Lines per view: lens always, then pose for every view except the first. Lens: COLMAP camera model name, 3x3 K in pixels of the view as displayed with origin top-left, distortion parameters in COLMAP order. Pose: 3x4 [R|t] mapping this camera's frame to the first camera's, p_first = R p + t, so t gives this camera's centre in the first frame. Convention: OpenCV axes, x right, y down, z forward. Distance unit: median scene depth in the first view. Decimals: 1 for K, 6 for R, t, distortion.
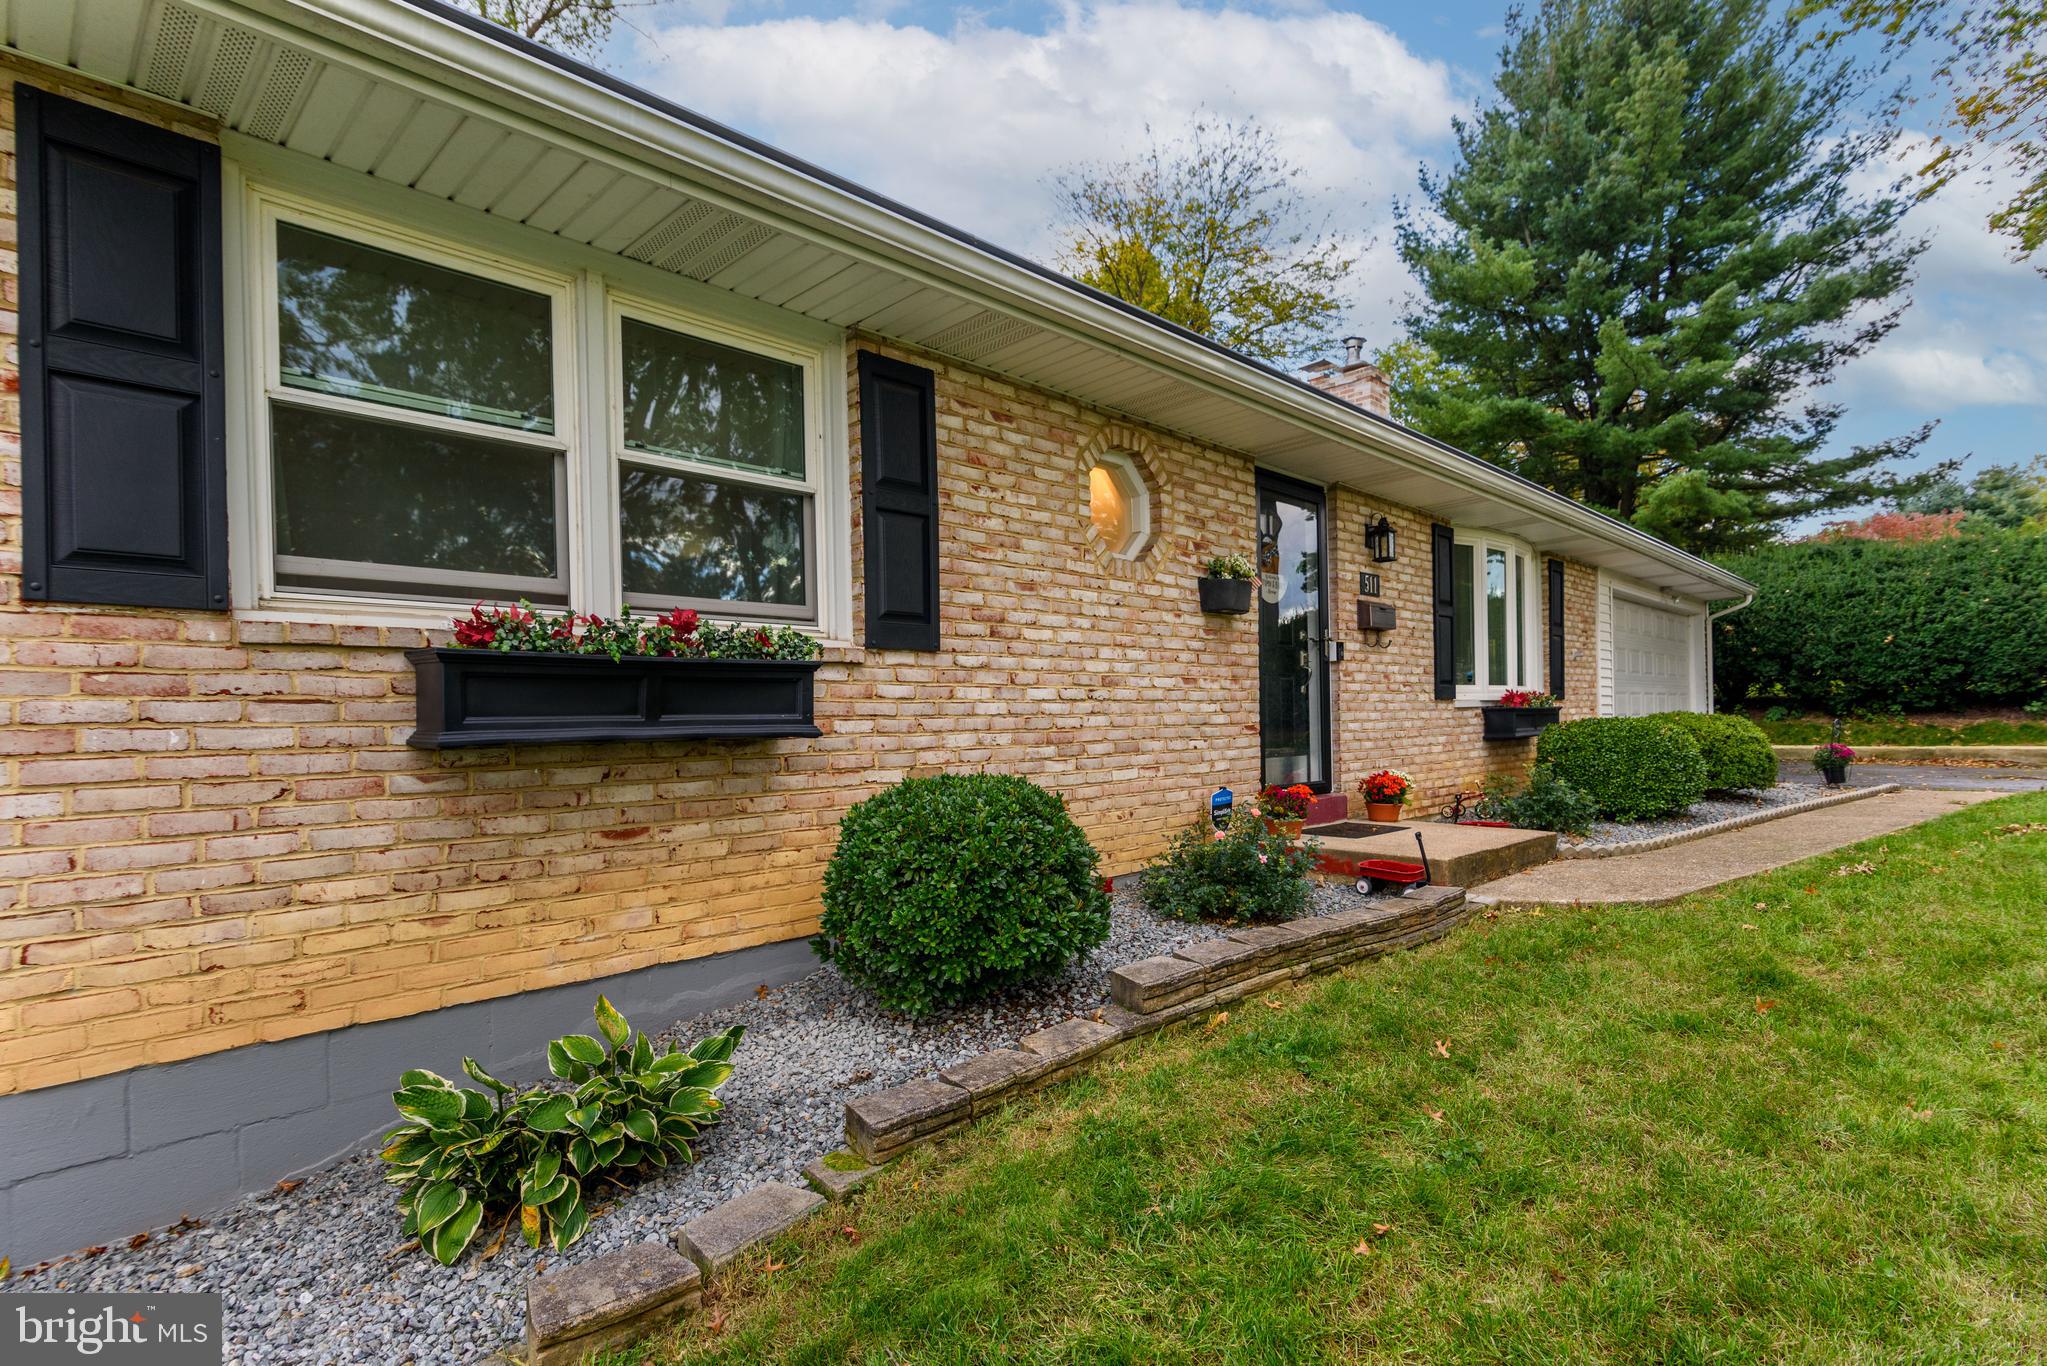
lens RADIAL K [[976.6, 0, 936.0], [0, 976.6, 724.4], [0, 0, 1]] dist [0.002176, -0.000258]
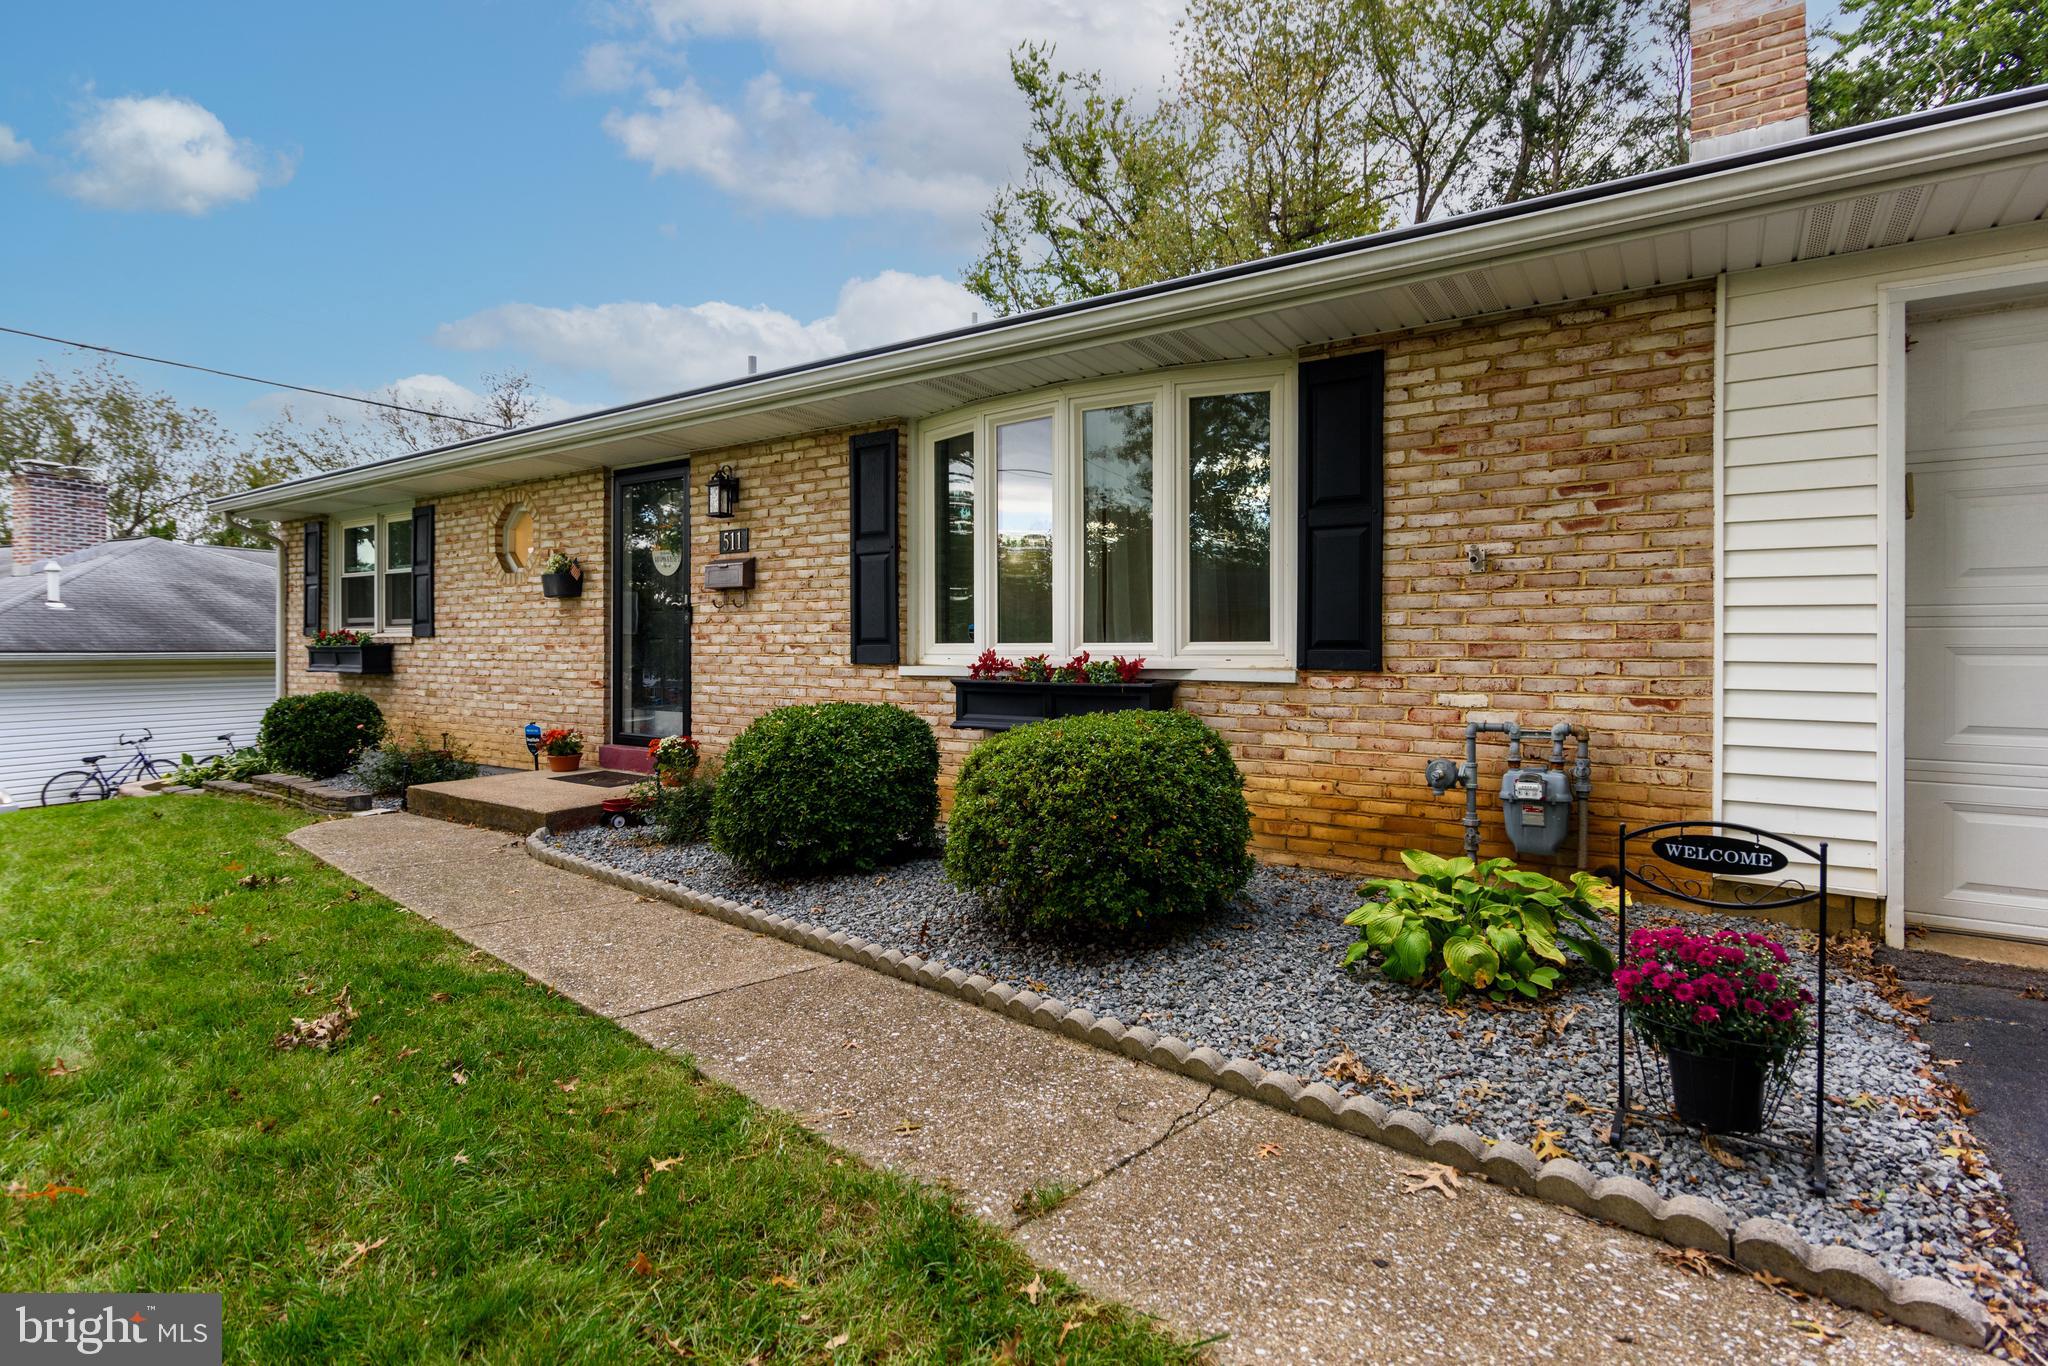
lens RADIAL K [[984.7, 0, 1015.9], [0, 984.7, 650.0], [0, 0, 1]] dist [0.003098, -0.000750]
pose [[0.235359, 0.021789, -0.971664, 1.997326], [-0.006777, 0.999761, 0.020778, -0.082379], [0.971885, 0.001695, 0.235451, 1.445552]]
